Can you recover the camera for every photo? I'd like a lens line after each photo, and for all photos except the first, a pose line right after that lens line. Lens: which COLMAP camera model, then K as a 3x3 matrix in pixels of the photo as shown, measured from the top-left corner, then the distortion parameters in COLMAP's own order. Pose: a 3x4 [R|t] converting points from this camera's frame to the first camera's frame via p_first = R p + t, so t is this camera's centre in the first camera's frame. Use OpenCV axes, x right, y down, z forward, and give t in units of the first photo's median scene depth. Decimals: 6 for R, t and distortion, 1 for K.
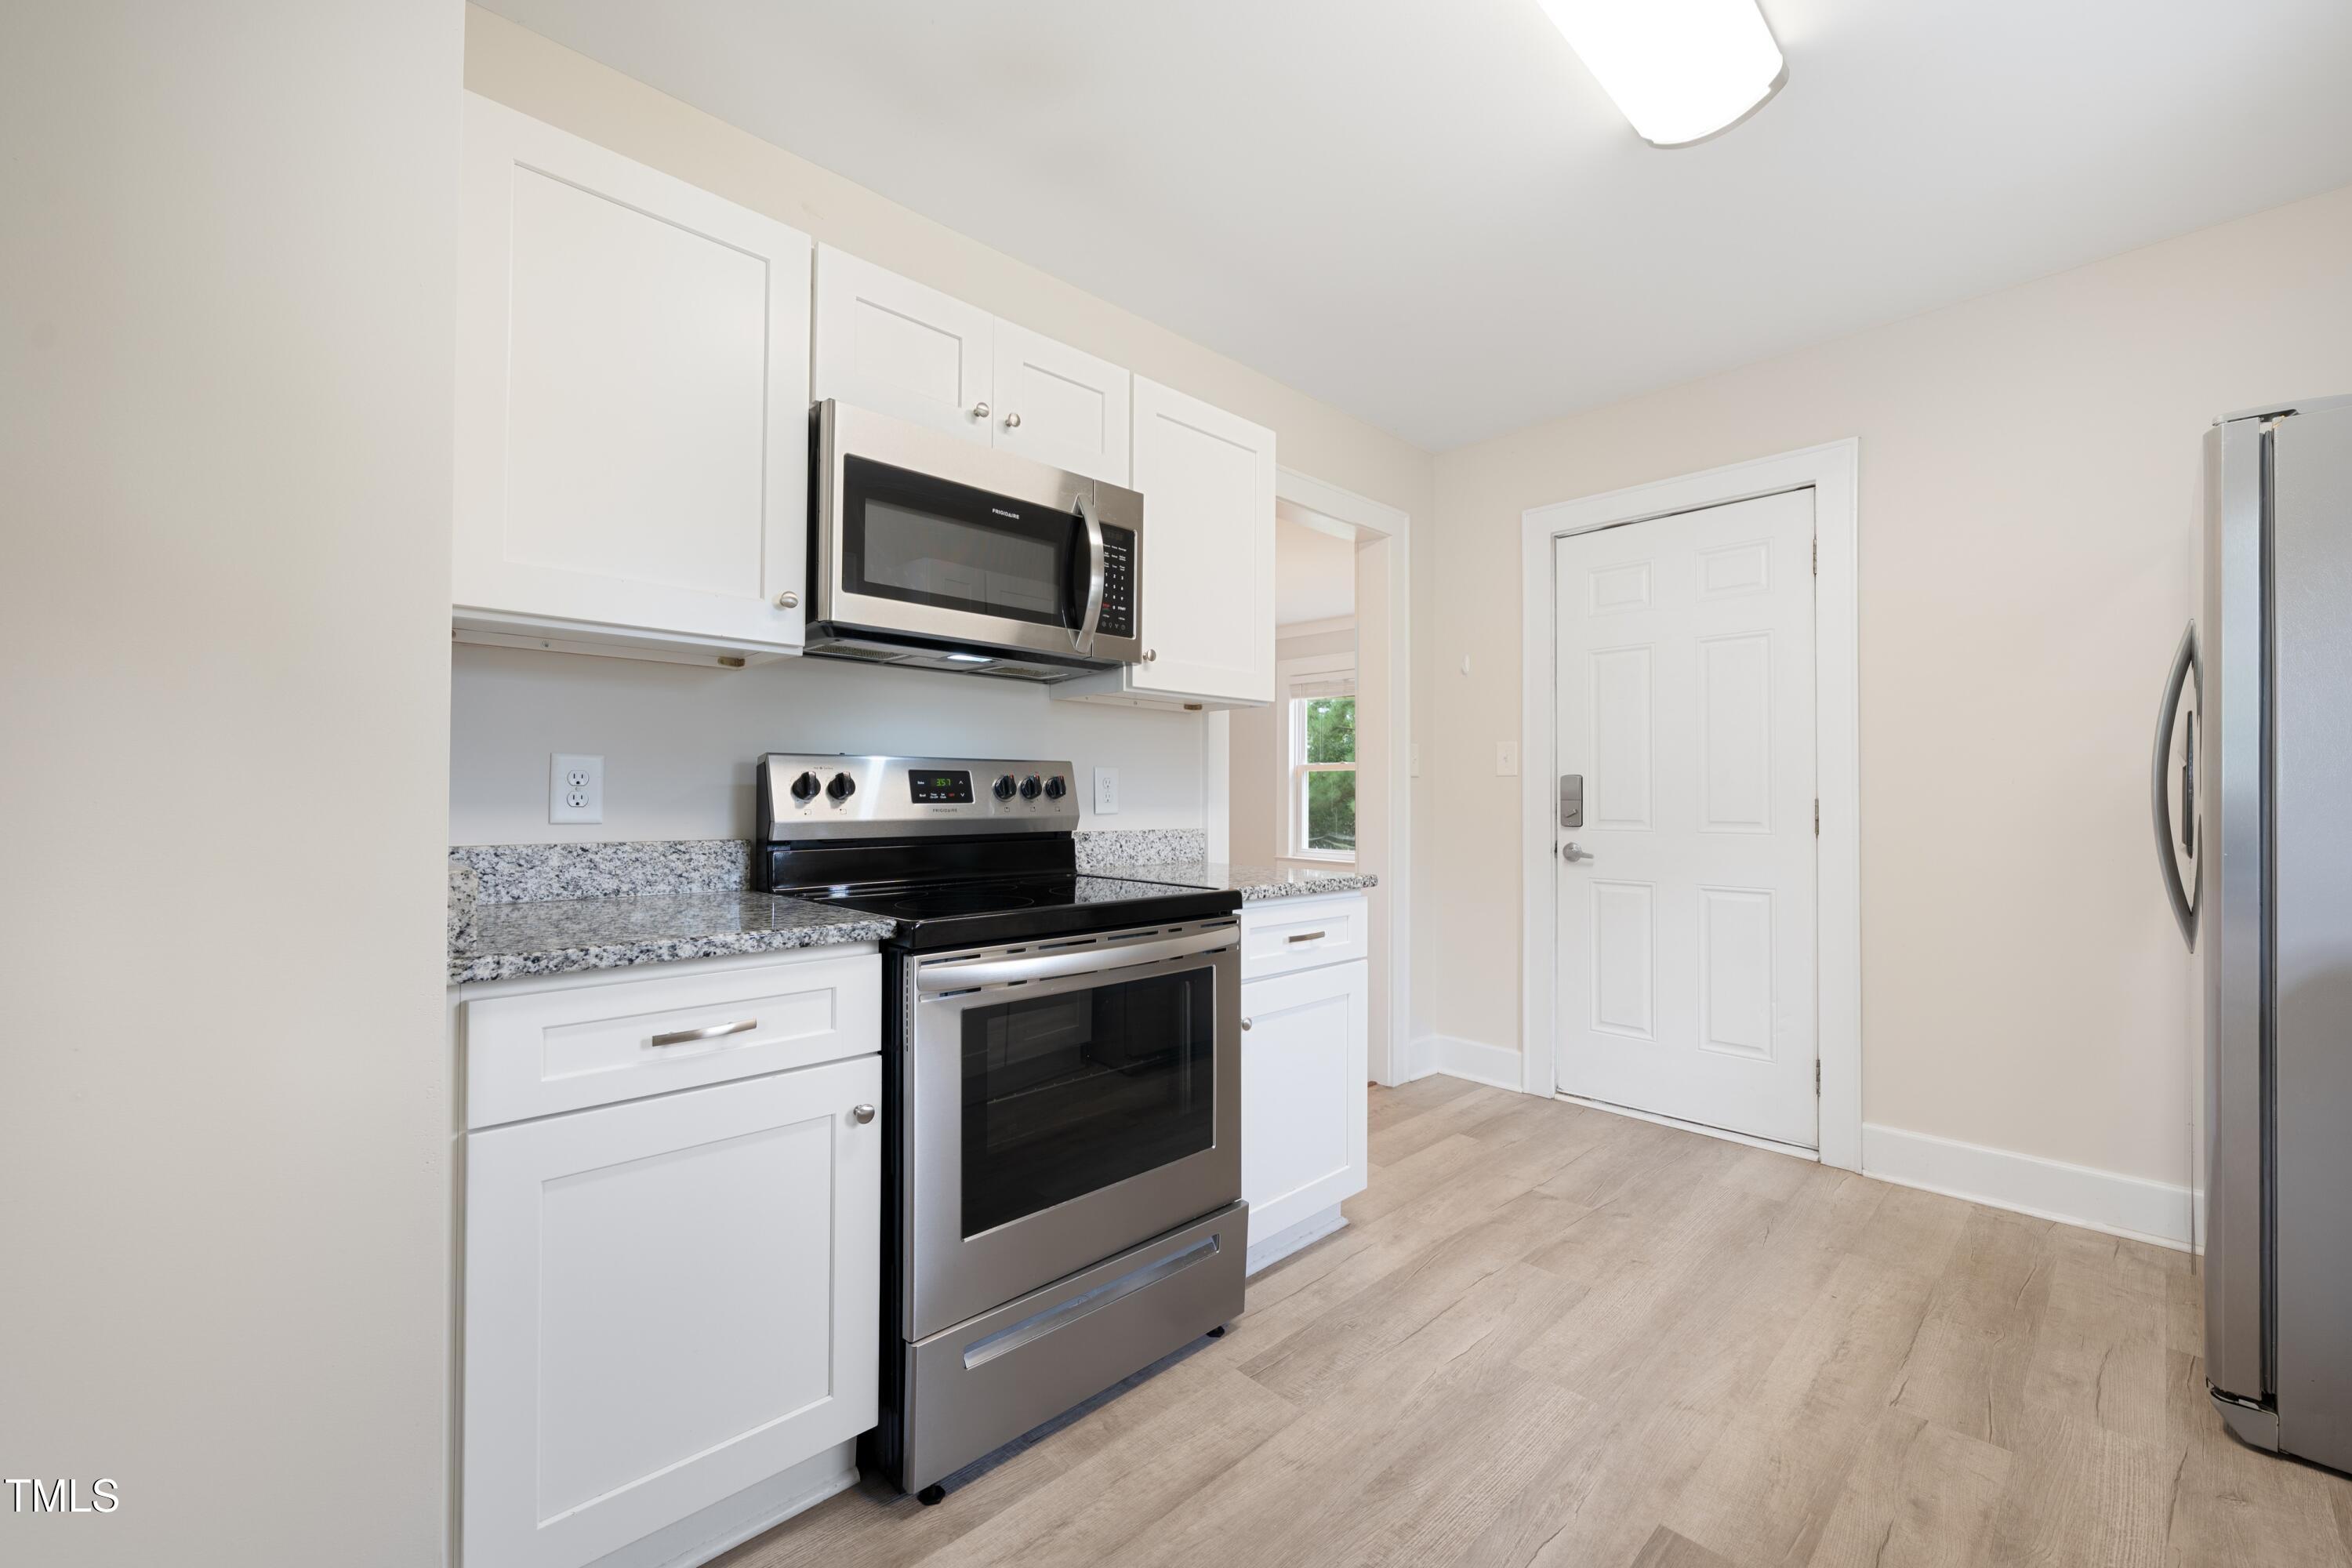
lens RADIAL K [[963.6, 0, 1181.9], [0, 963.6, 787.6], [0, 0, 1]] dist [0.000948, -0.000100]
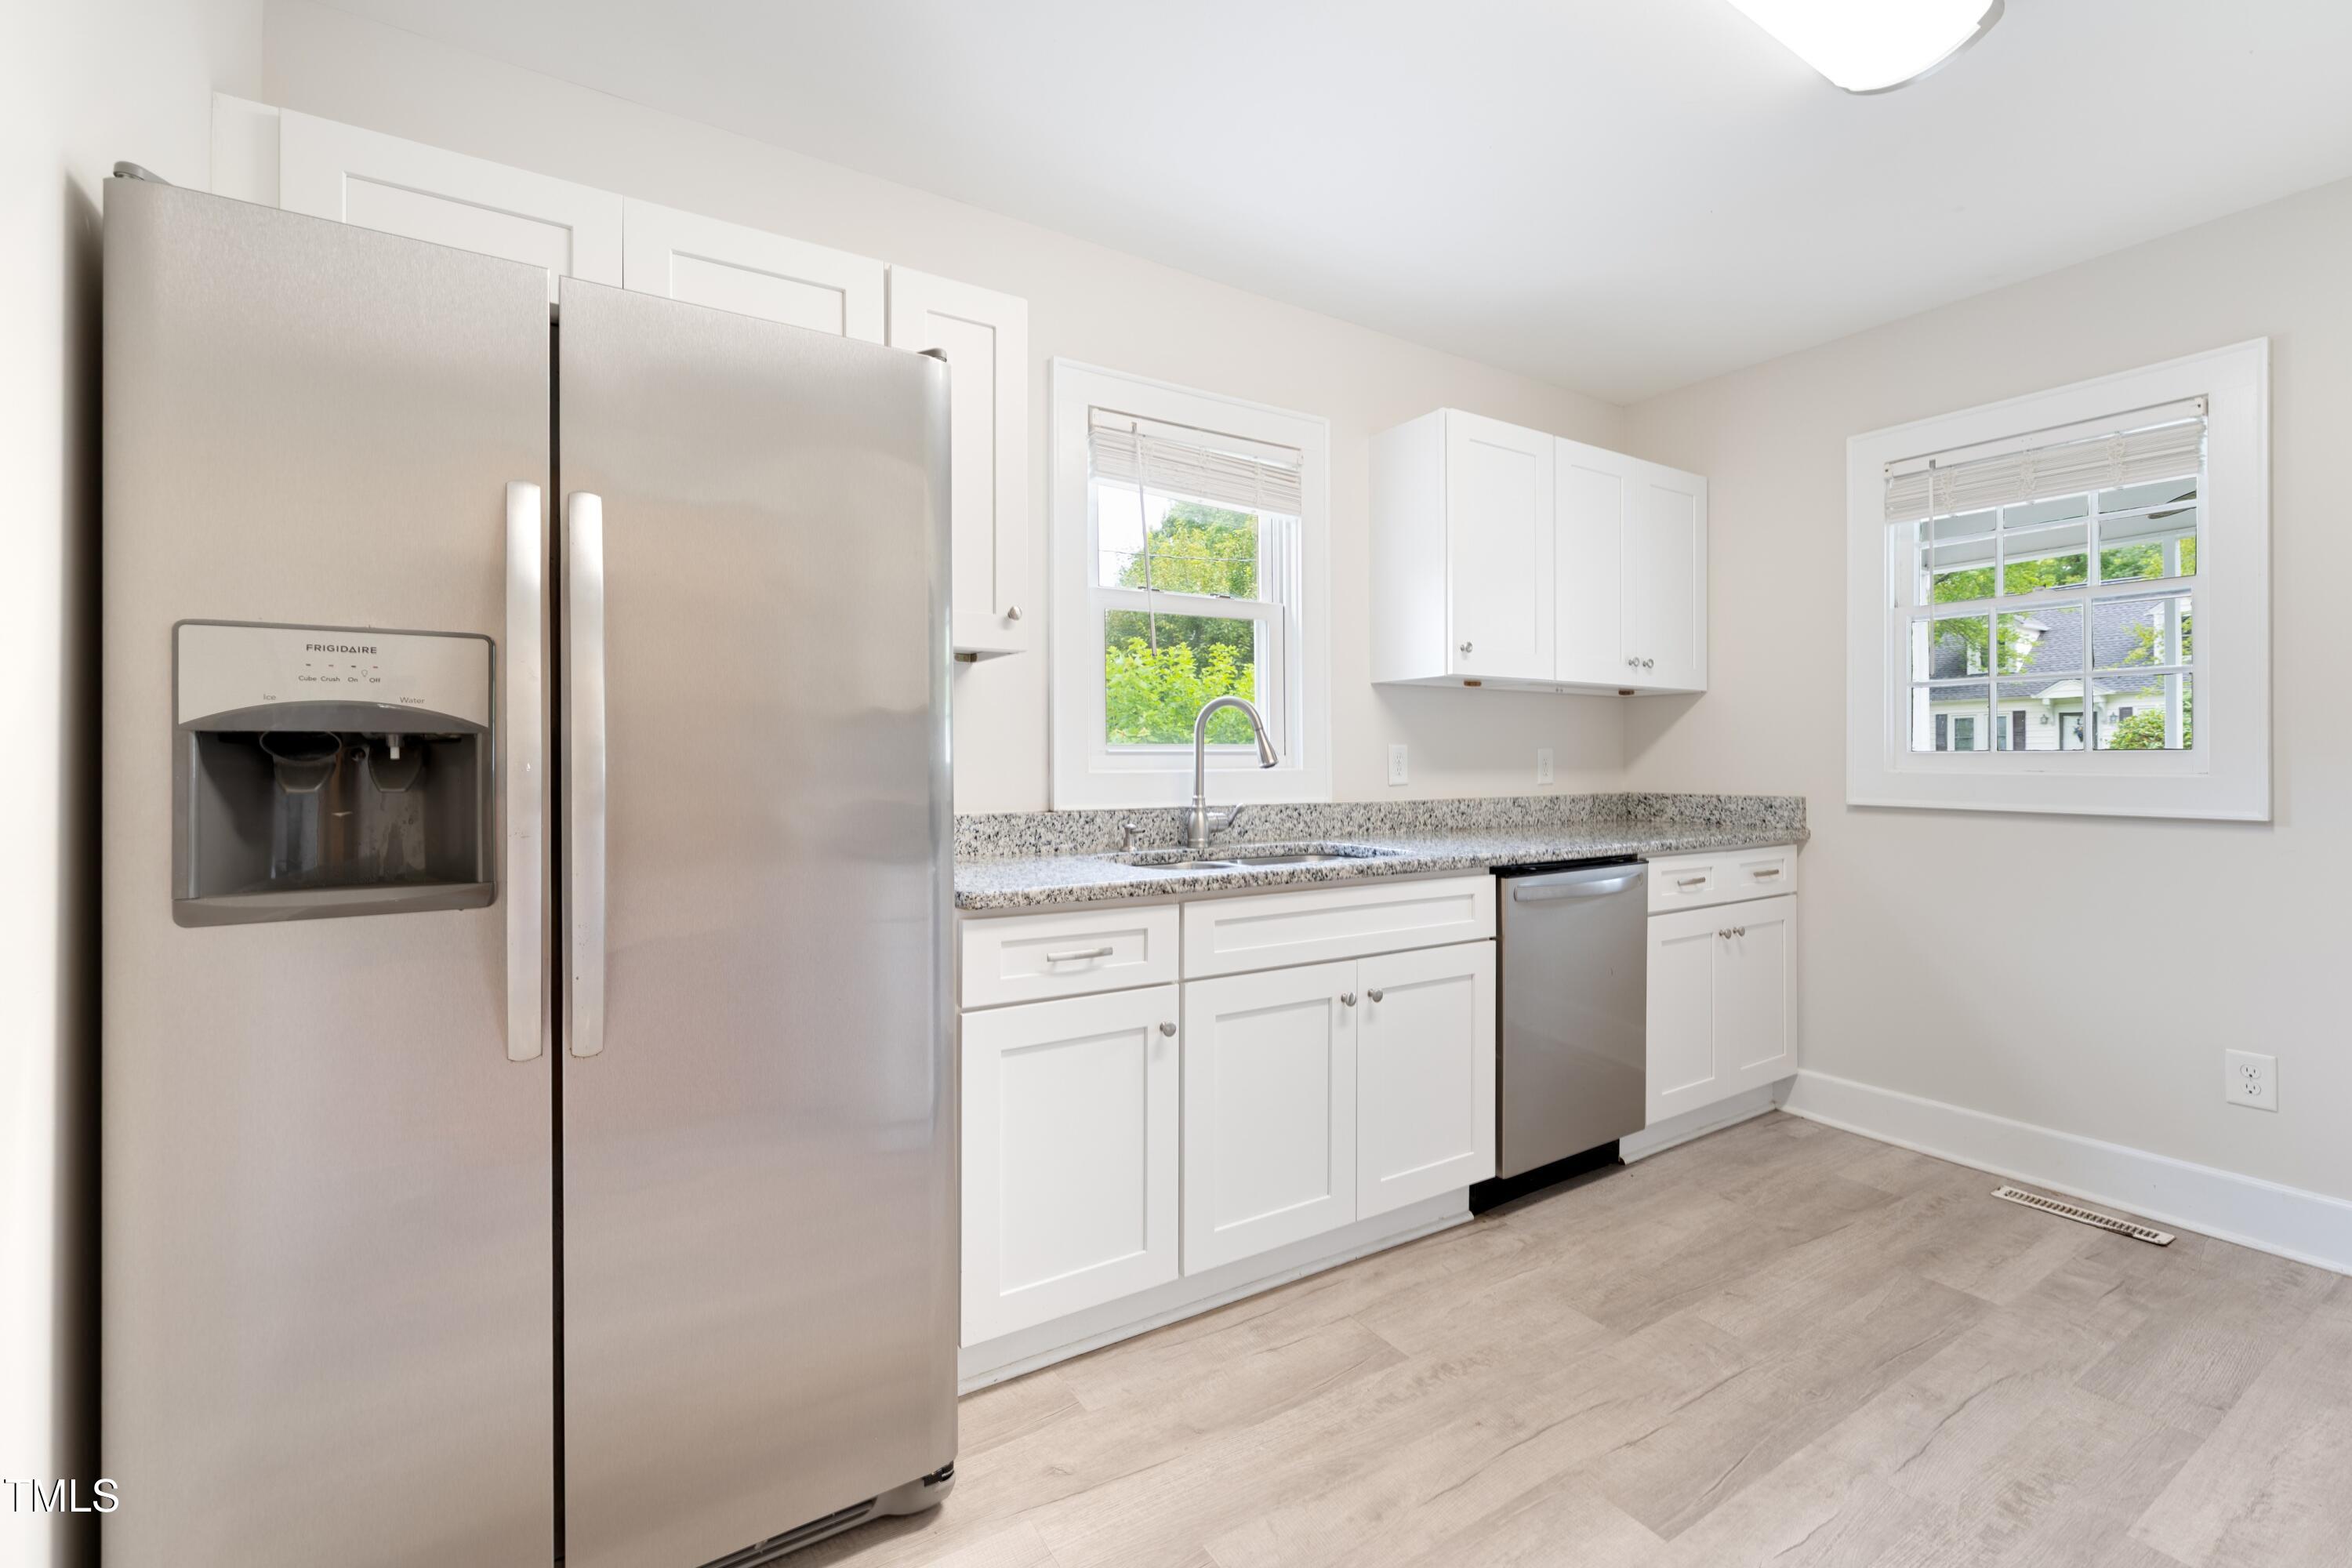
lens RADIAL K [[987.8, 0, 1176.7], [0, 987.8, 769.3], [0, 0, 1]] dist [0.000037, 0.000399]
pose [[-0.977097, -0.004856, 0.212739, 0.759446], [-0.005593, 0.999980, -0.002866, -0.013901], [-0.212721, -0.003991, -0.977105, 2.052167]]
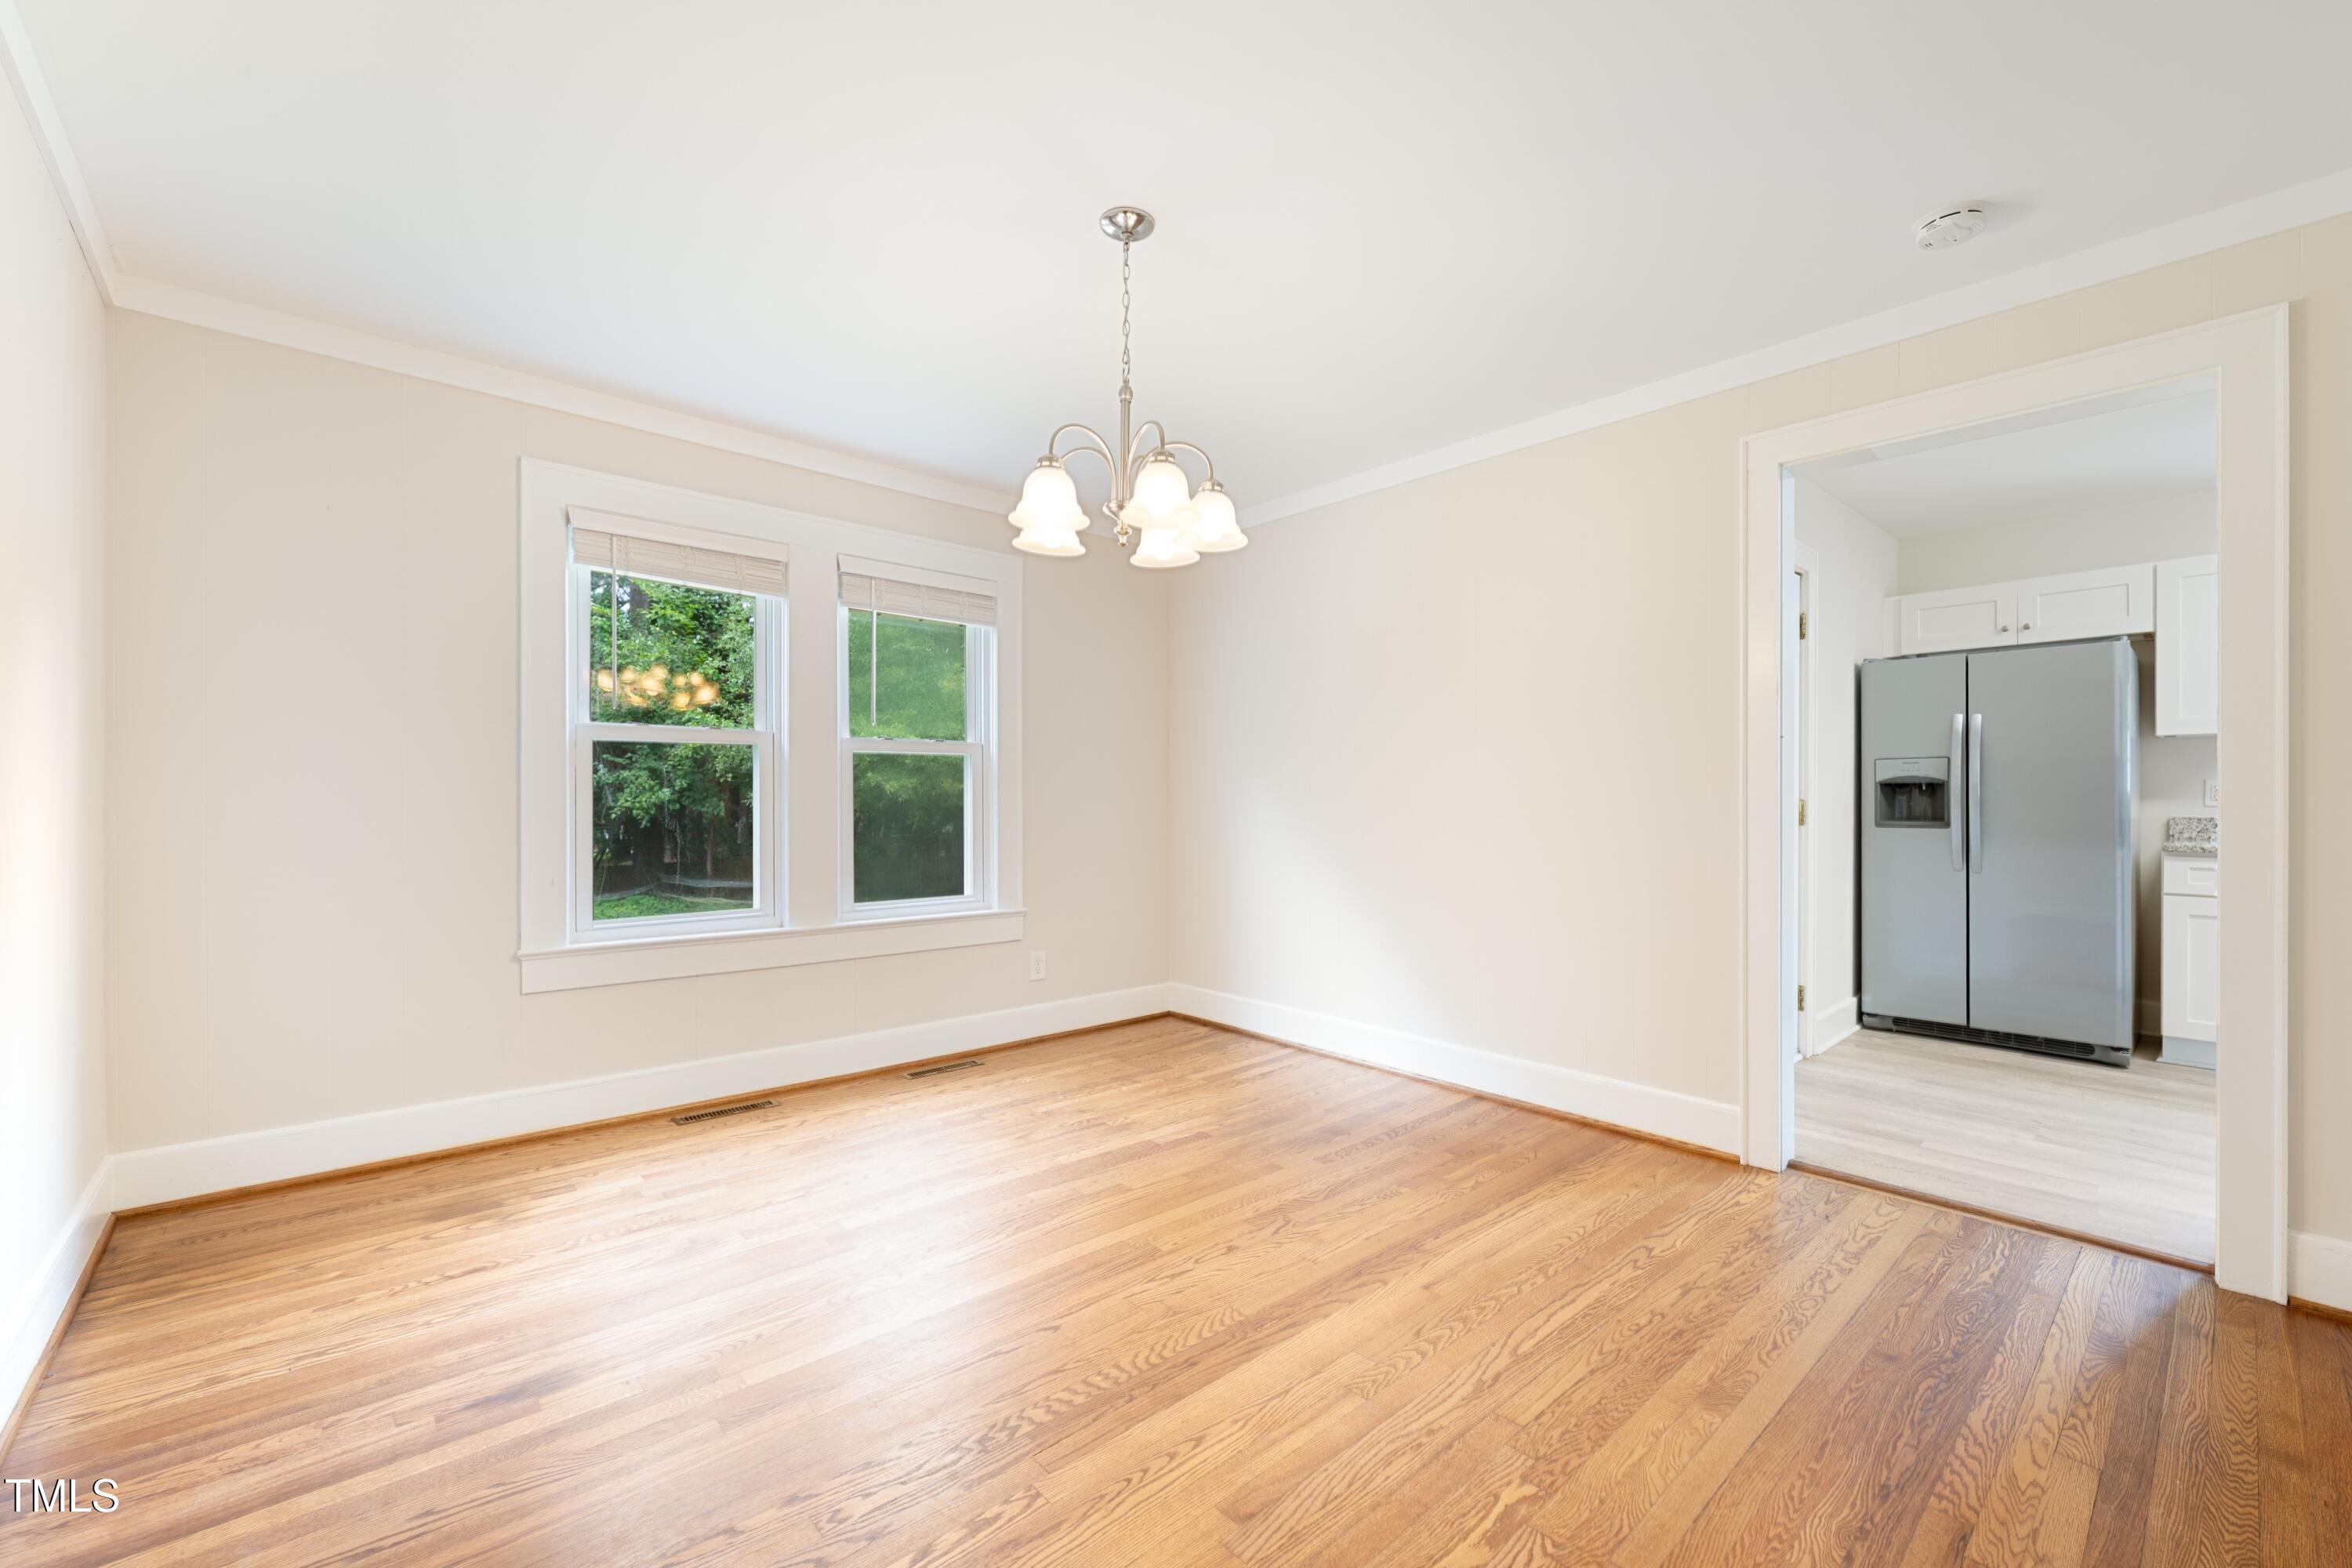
lens RADIAL K [[963.6, 0, 1187.2], [0, 963.6, 792.8], [0, 0, 1]] dist [0.000948, -0.000100]
pose [[0.038332, -0.000726, 0.999265, -1.527974], [-0.009483, 0.999954, 0.001090, 0.007111], [-0.999220, -0.009518, 0.038323, 3.577309]]
